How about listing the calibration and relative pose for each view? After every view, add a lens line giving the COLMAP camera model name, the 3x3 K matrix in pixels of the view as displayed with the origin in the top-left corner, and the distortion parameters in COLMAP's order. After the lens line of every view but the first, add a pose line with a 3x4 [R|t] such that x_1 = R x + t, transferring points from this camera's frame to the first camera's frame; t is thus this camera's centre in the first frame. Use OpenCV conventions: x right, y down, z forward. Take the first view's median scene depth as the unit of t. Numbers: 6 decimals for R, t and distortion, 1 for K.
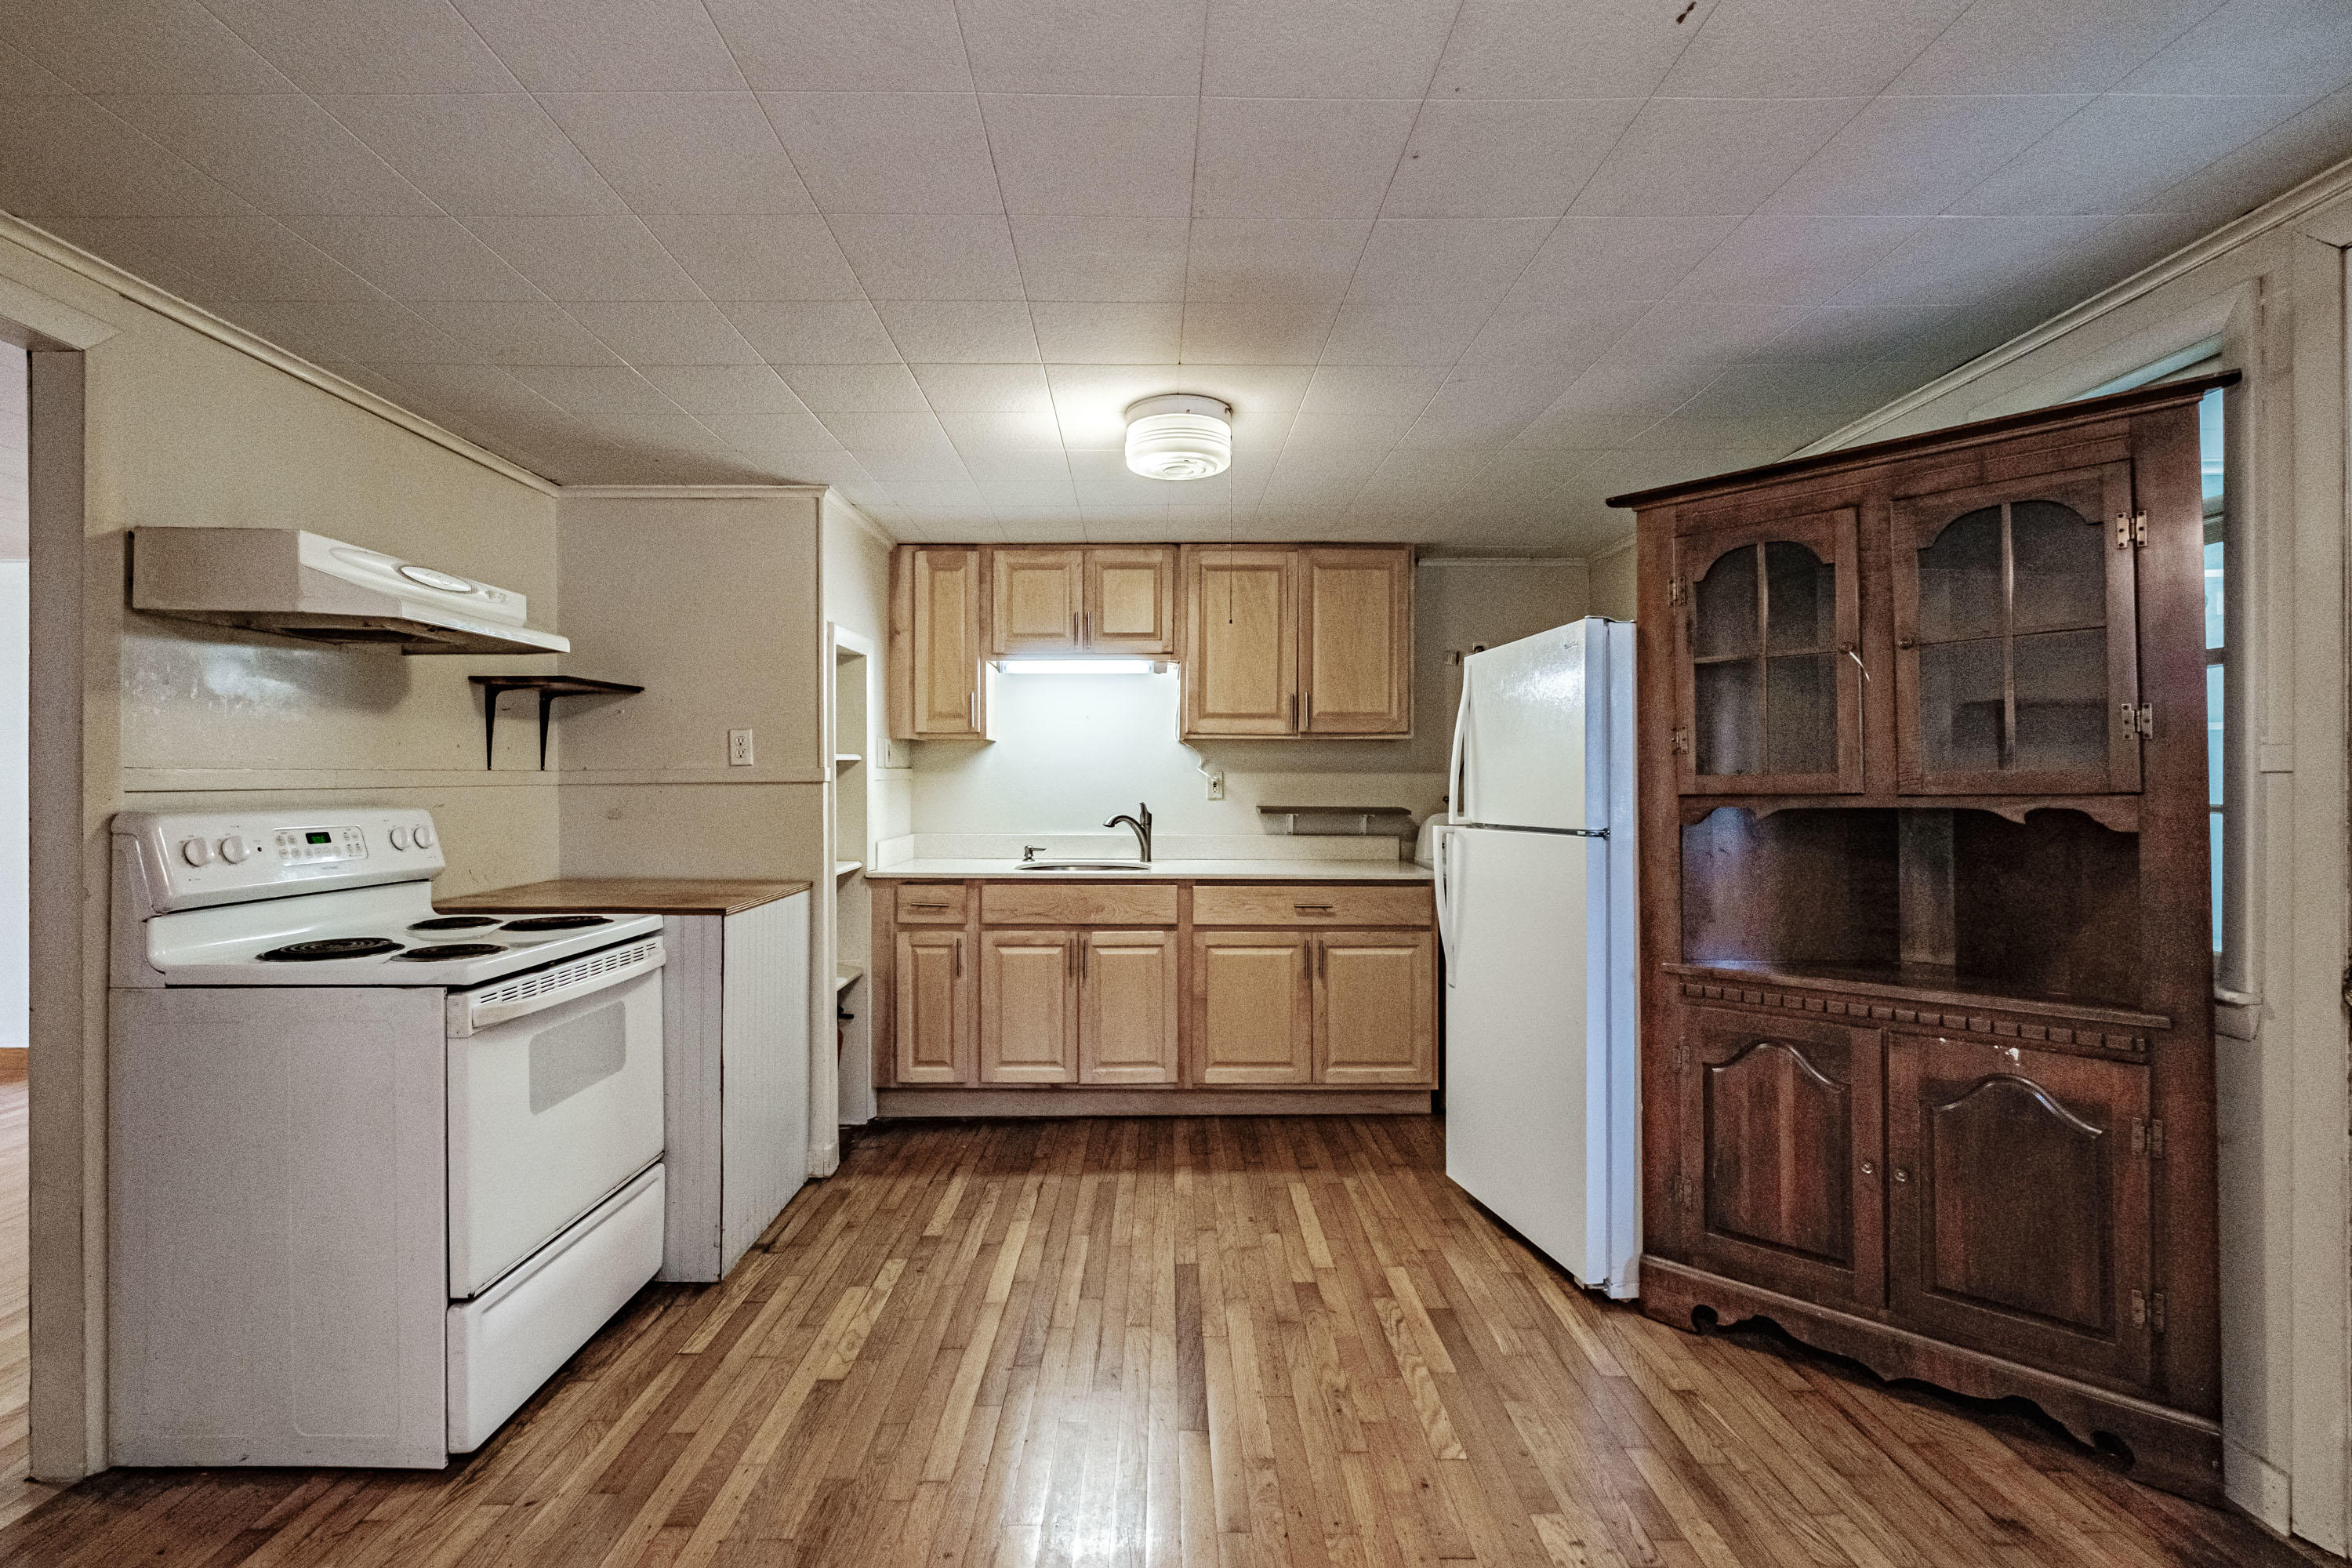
lens RADIAL K [[1018.7, 0, 1180.2], [0, 1018.7, 775.6], [0, 0, 1]] dist [0.003525, 0.000228]
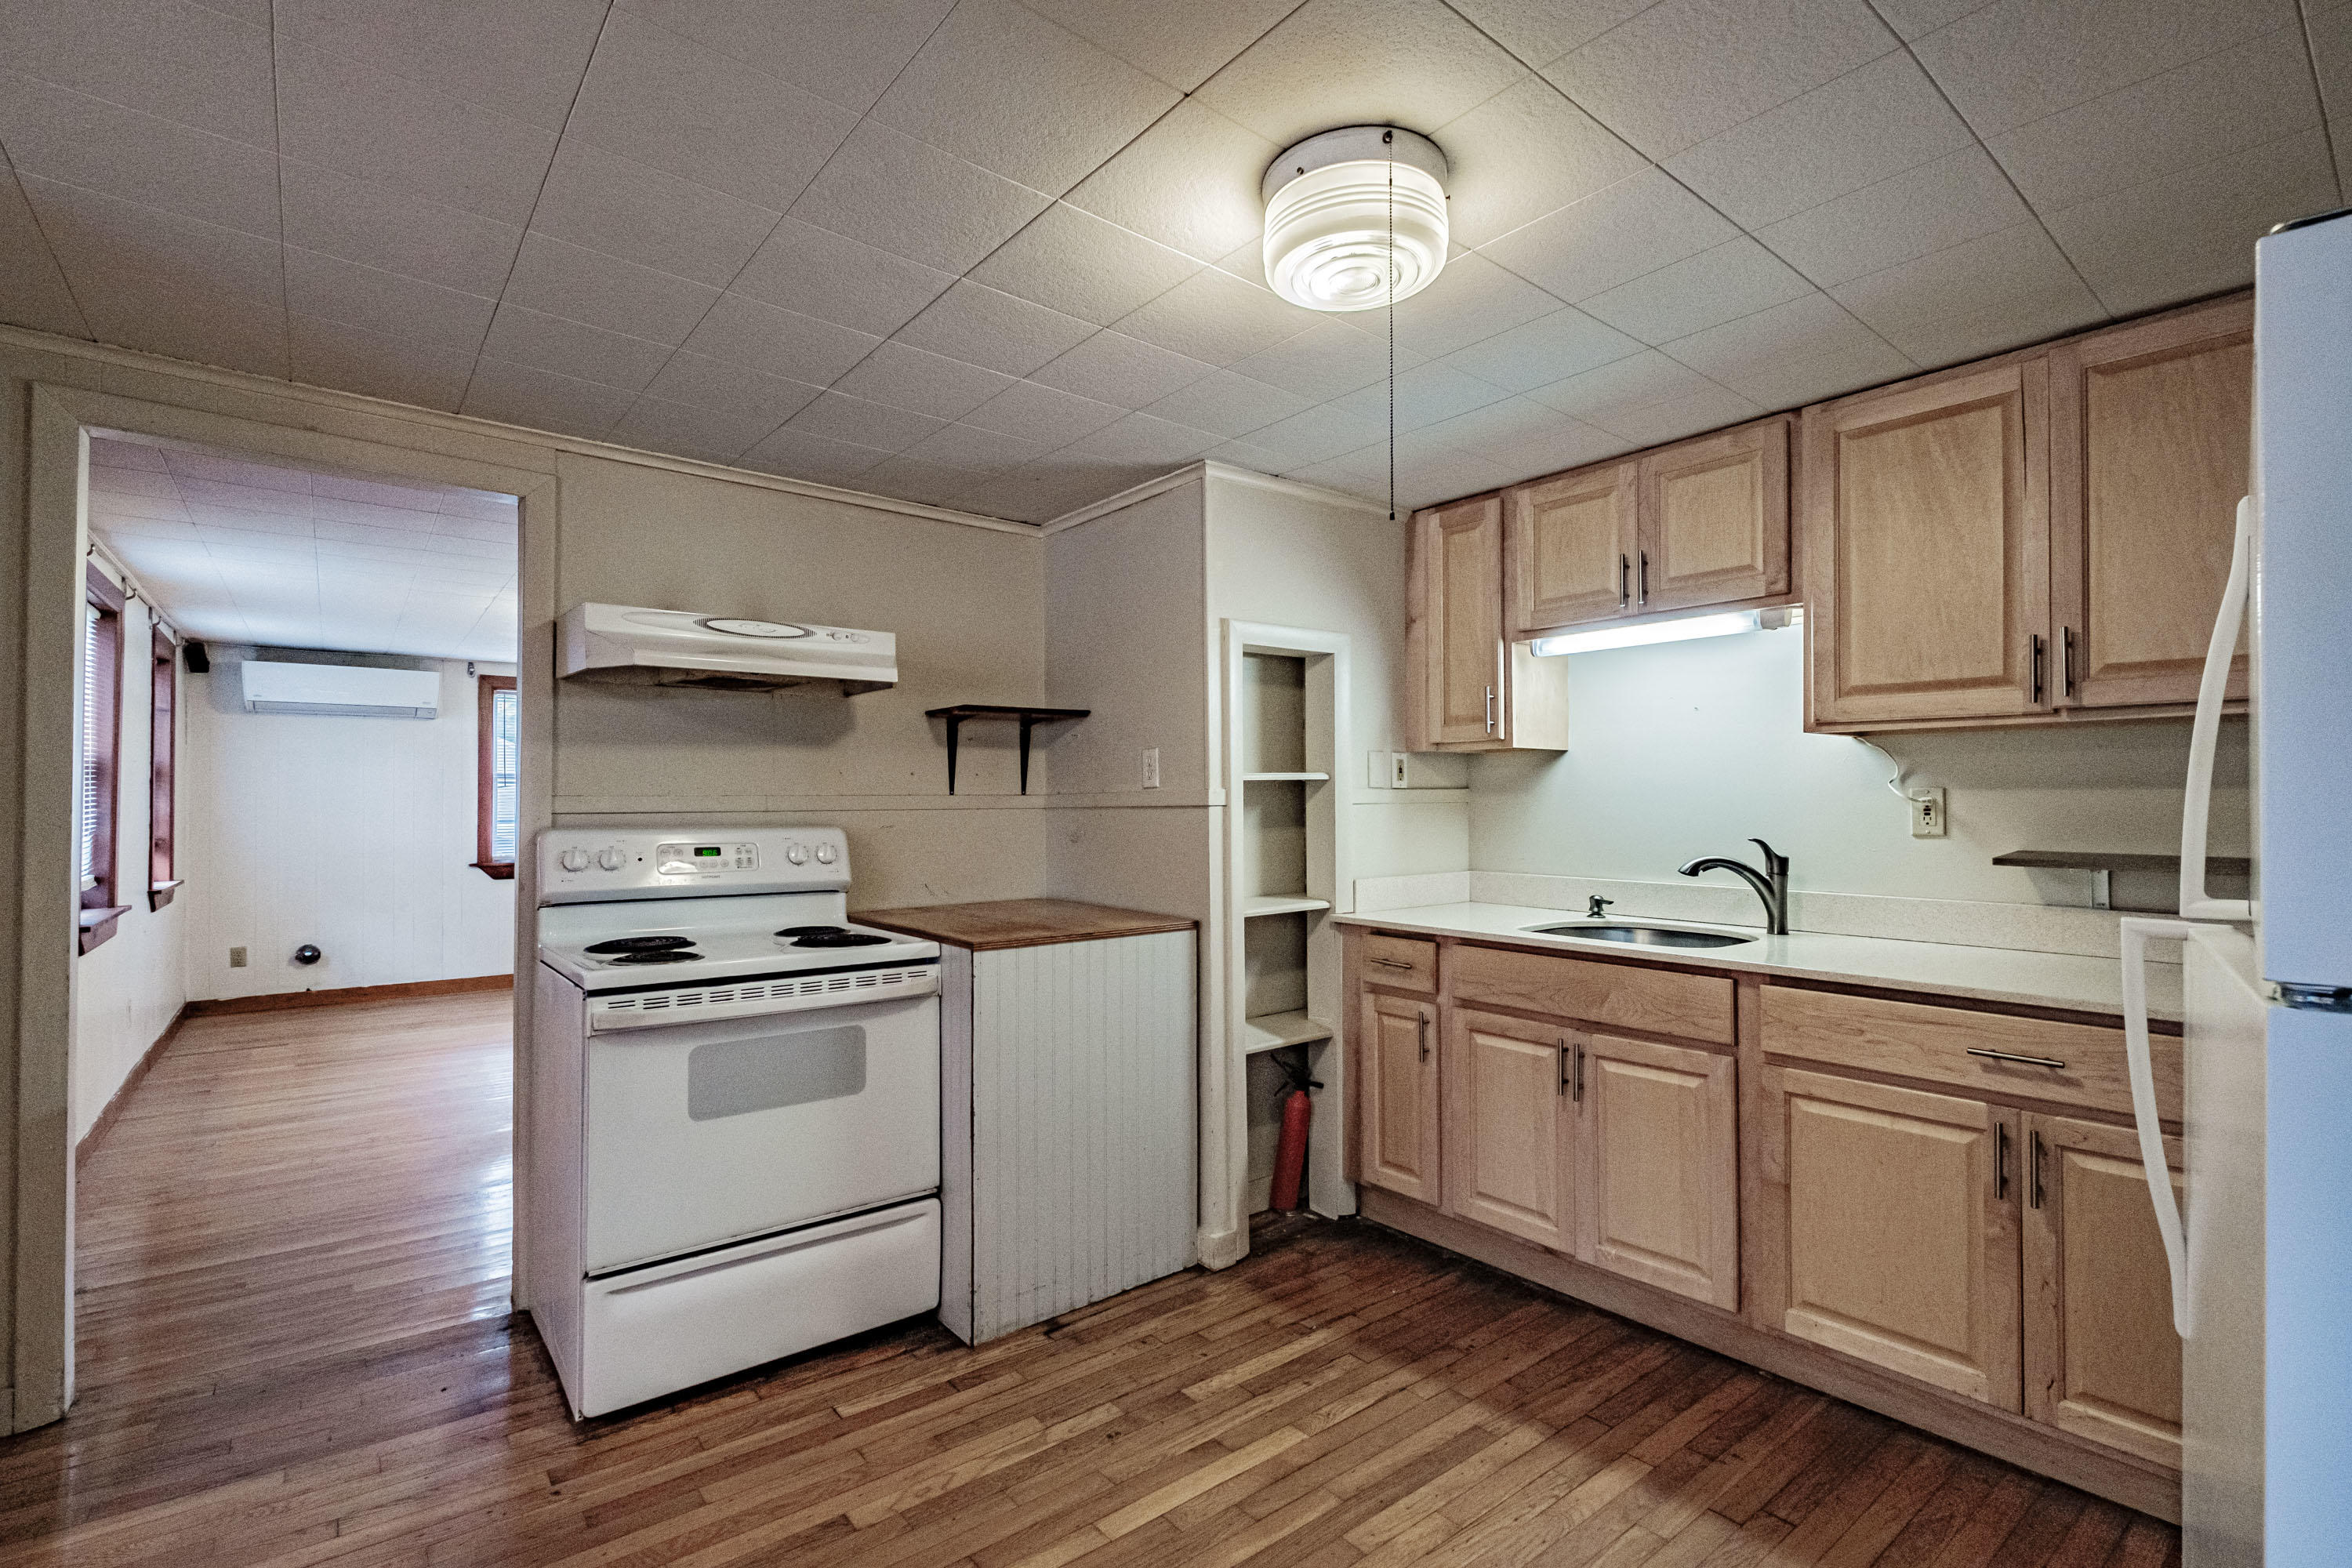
lens RADIAL K [[1045.2, 0, 1174.4], [0, 1045.2, 791.9], [0, 0, 1]] dist [0.014315, -0.014960]
pose [[0.627480, -0.008652, -0.778584, 0.273245], [0.004650, 0.999962, -0.007364, 0.000699], [0.778619, 0.001000, 0.627497, 0.365637]]
